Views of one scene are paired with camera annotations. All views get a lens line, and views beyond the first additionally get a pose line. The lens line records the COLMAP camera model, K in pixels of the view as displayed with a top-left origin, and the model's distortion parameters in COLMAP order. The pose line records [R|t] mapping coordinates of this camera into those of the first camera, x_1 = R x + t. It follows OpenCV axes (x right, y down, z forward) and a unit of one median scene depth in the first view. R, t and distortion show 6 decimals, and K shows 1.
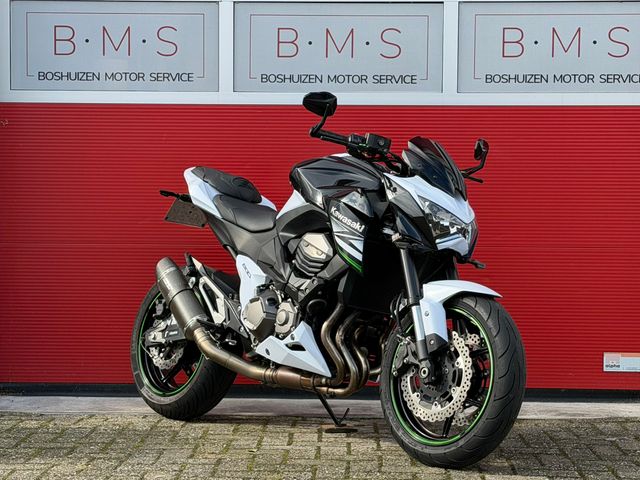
lens RADIAL K [[1447.3, 0, 321.0], [0, 1447.3, 247.6], [0, 0, 1]] dist [0.162609, -0.239224]
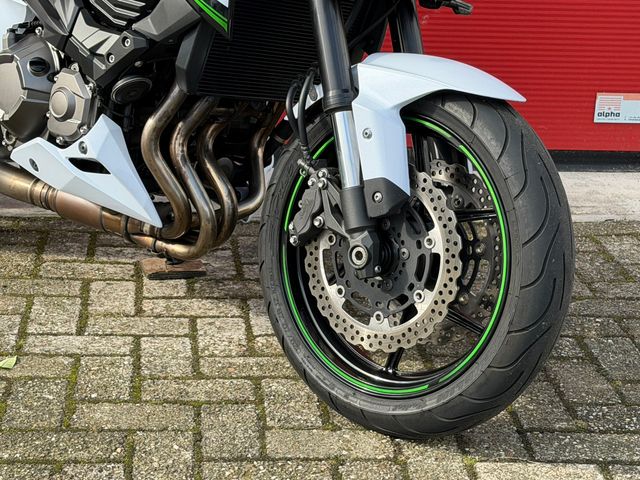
lens RADIAL K [[1462.3, 0, 319.9], [0, 1462.3, 252.0], [0, 0, 1]] dist [0.122794, 0.262880]
pose [[0.991950, -0.004932, 0.126531, -0.002968], [-0.032554, 0.955722, 0.292463, -0.053310], [-0.122371, -0.294228, 0.947869, 0.502327]]
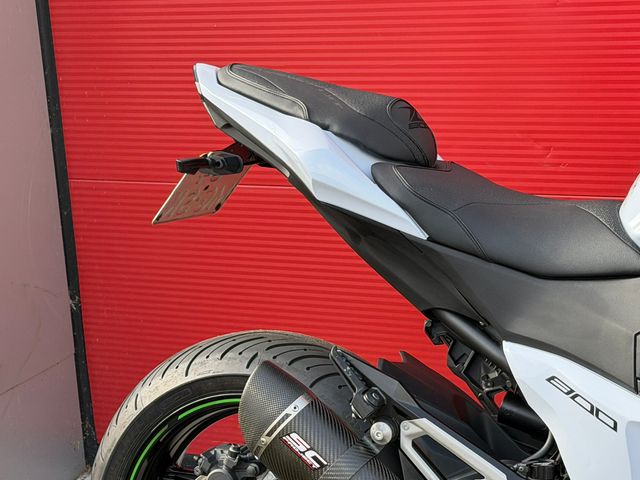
lens RADIAL K [[1447.3, 0, 321.0], [0, 1447.3, 247.6], [0, 0, 1]] dist [0.162609, -0.239224]
pose [[0.904270, -0.174633, 0.389613, -0.253434], [0.082799, 0.966930, 0.241227, -0.116721], [-0.418855, -0.185875, 0.888826, 0.772602]]
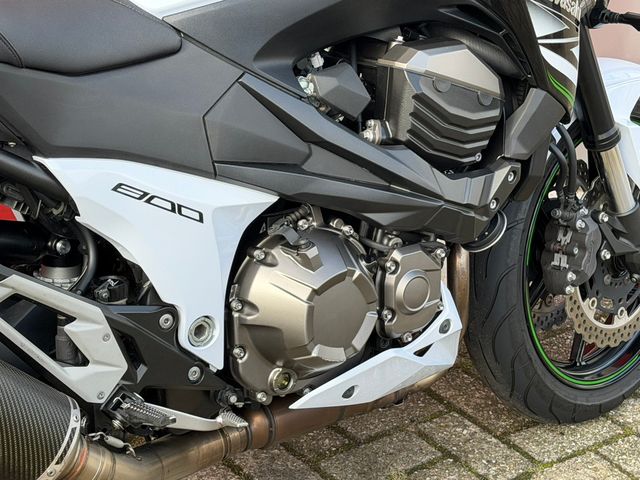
lens RADIAL K [[1462.3, 0, 319.9], [0, 1462.3, 252.0], [0, 0, 1]] dist [0.122794, 0.262880]
pose [[0.066729, -0.443750, 0.893663, -0.360512], [-0.074785, 0.890915, 0.447970, -0.127729], [-0.994965, -0.096725, 0.026264, 1.021419]]
